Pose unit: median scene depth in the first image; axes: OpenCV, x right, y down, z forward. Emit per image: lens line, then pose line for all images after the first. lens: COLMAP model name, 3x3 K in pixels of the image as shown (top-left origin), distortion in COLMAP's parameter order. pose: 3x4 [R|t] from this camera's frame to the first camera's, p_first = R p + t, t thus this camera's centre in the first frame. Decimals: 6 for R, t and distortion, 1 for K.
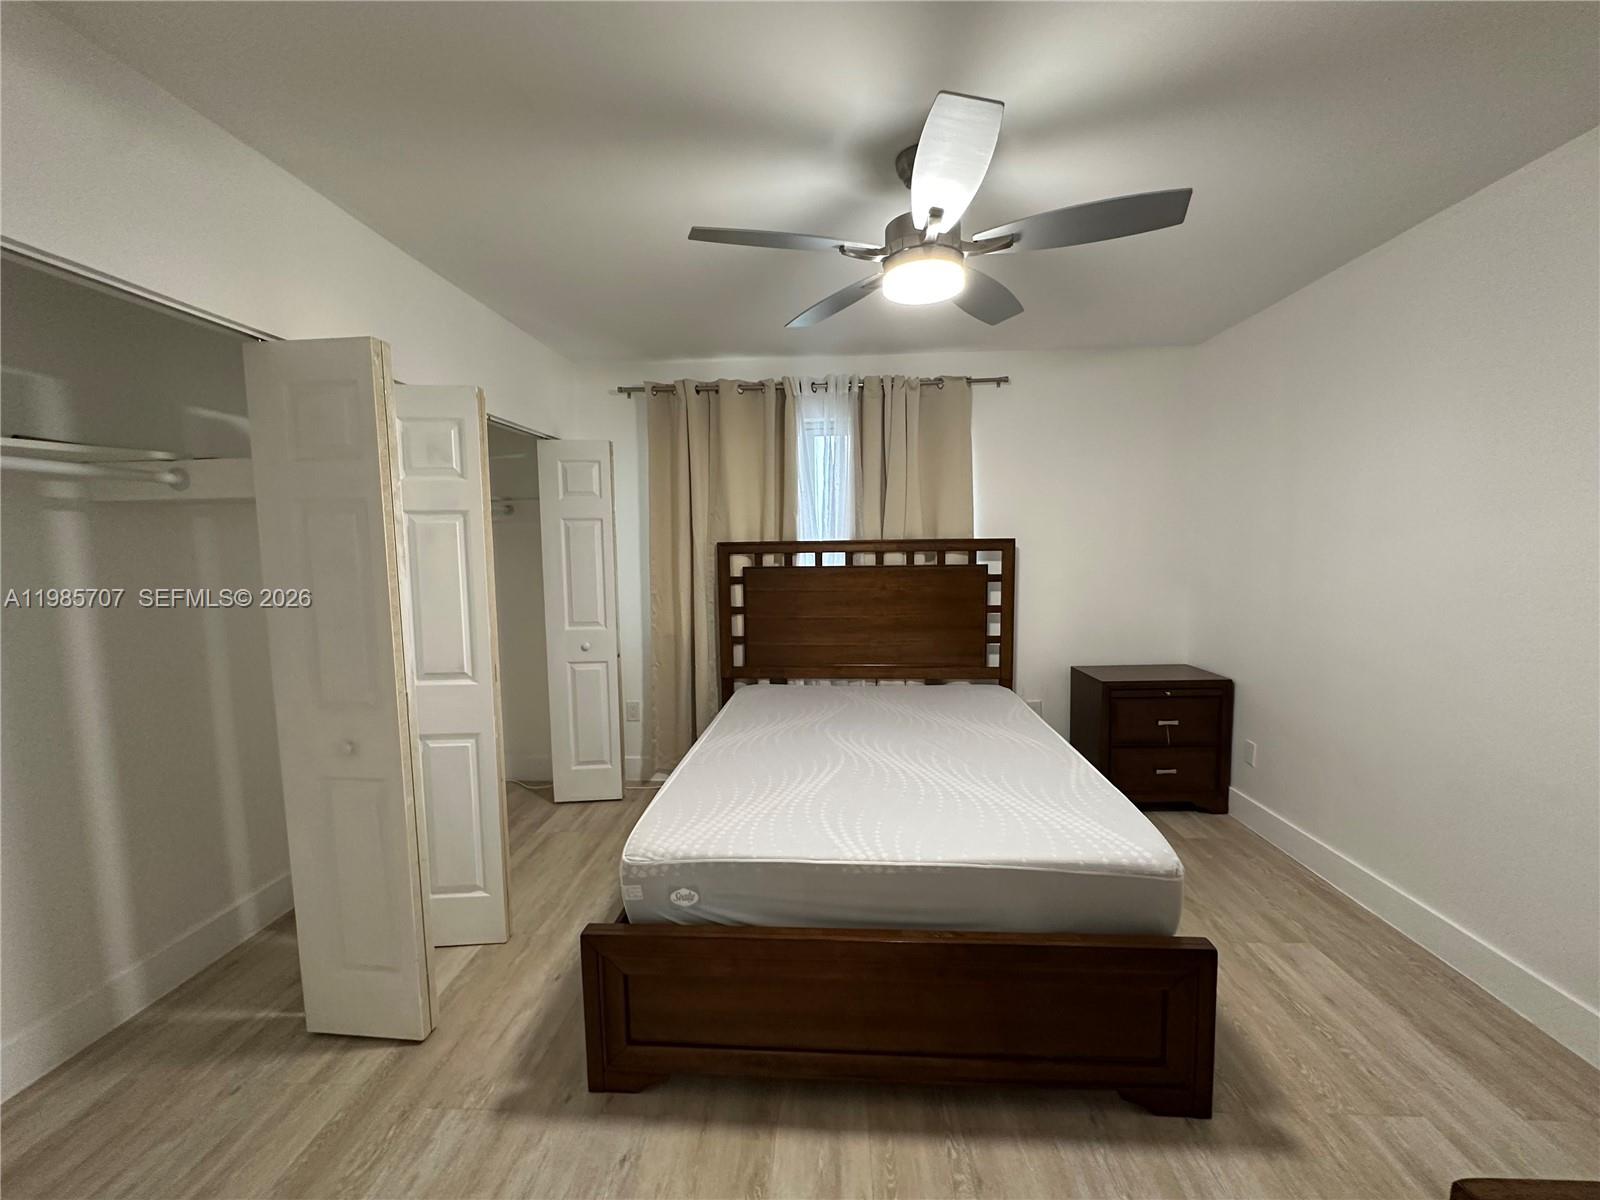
lens RADIAL K [[638.3, 0, 797.6], [0, 638.3, 603.1], [0, 0, 1]] dist [-0.002312, -0.000241]
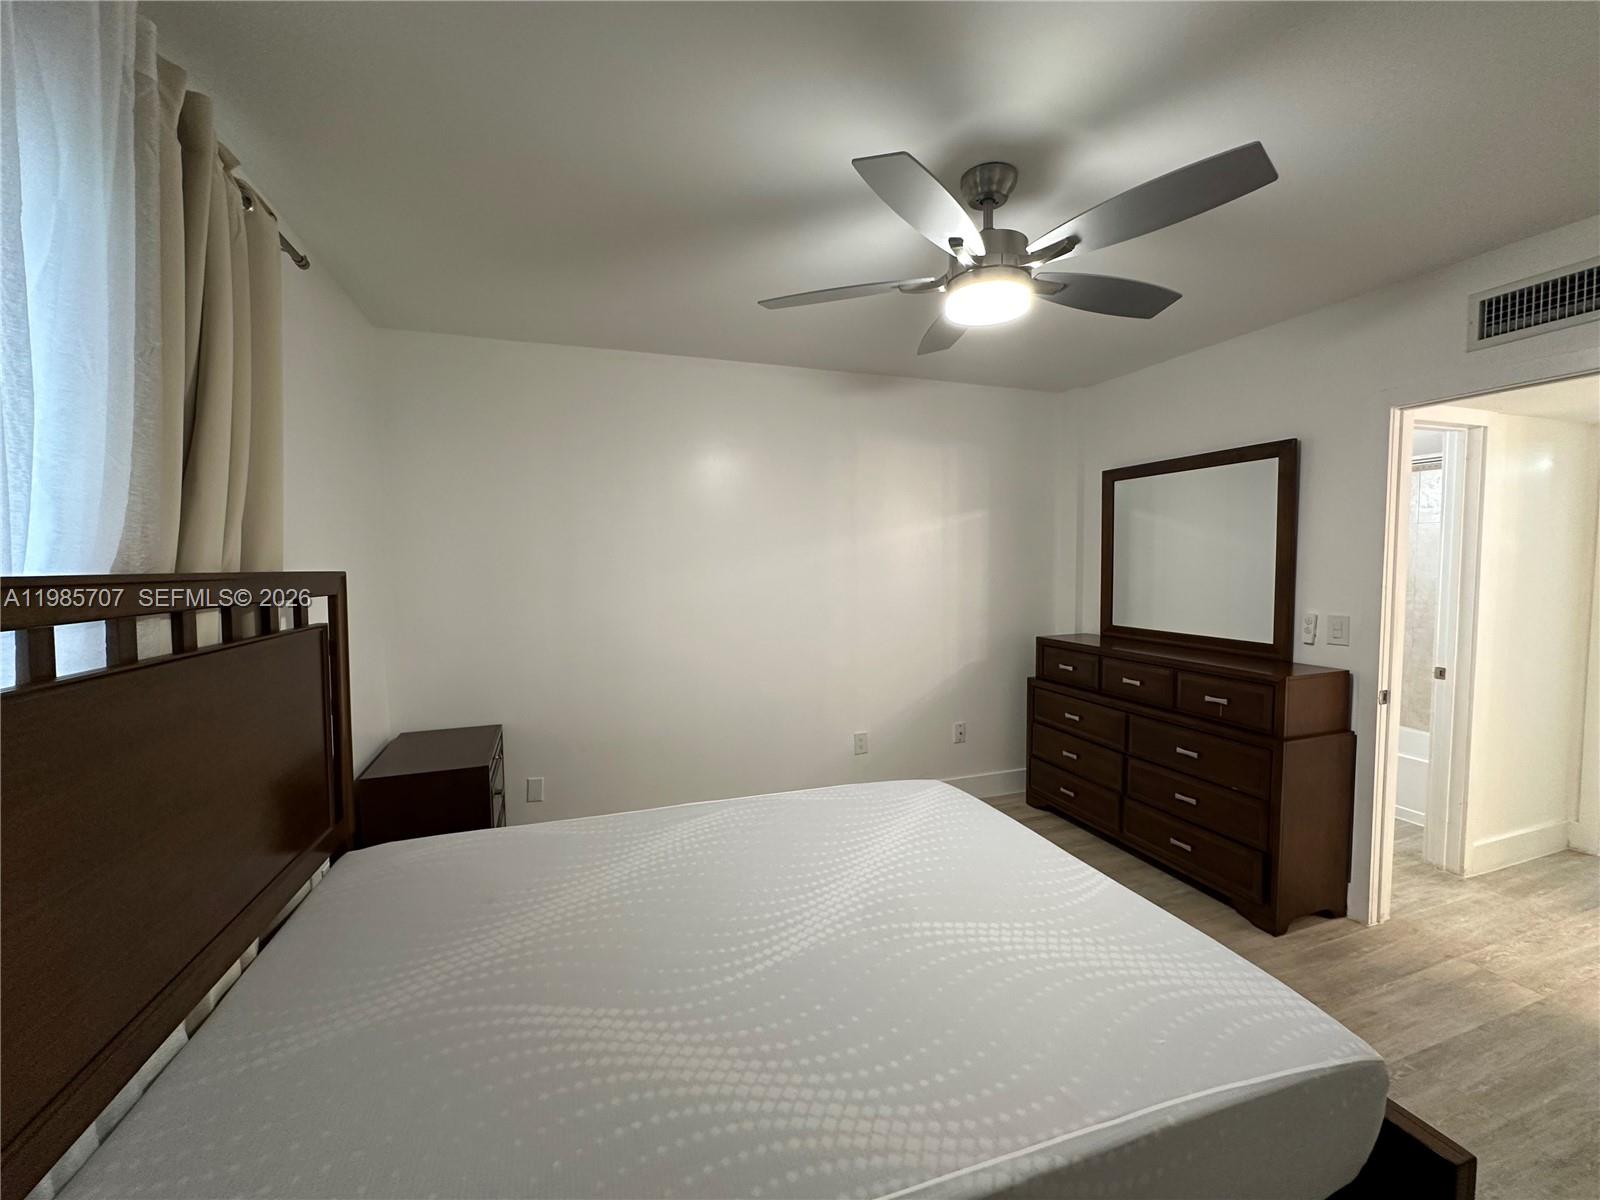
lens RADIAL K [[638.3, 0, 797.6], [0, 638.3, 603.1], [0, 0, 1]] dist [-0.002312, -0.000241]
pose [[-0.386354, -0.038361, 0.921553, -0.302363], [0.106219, 0.990637, 0.085768, -0.080043], [-0.916214, 0.131023, -0.378662, 0.848441]]
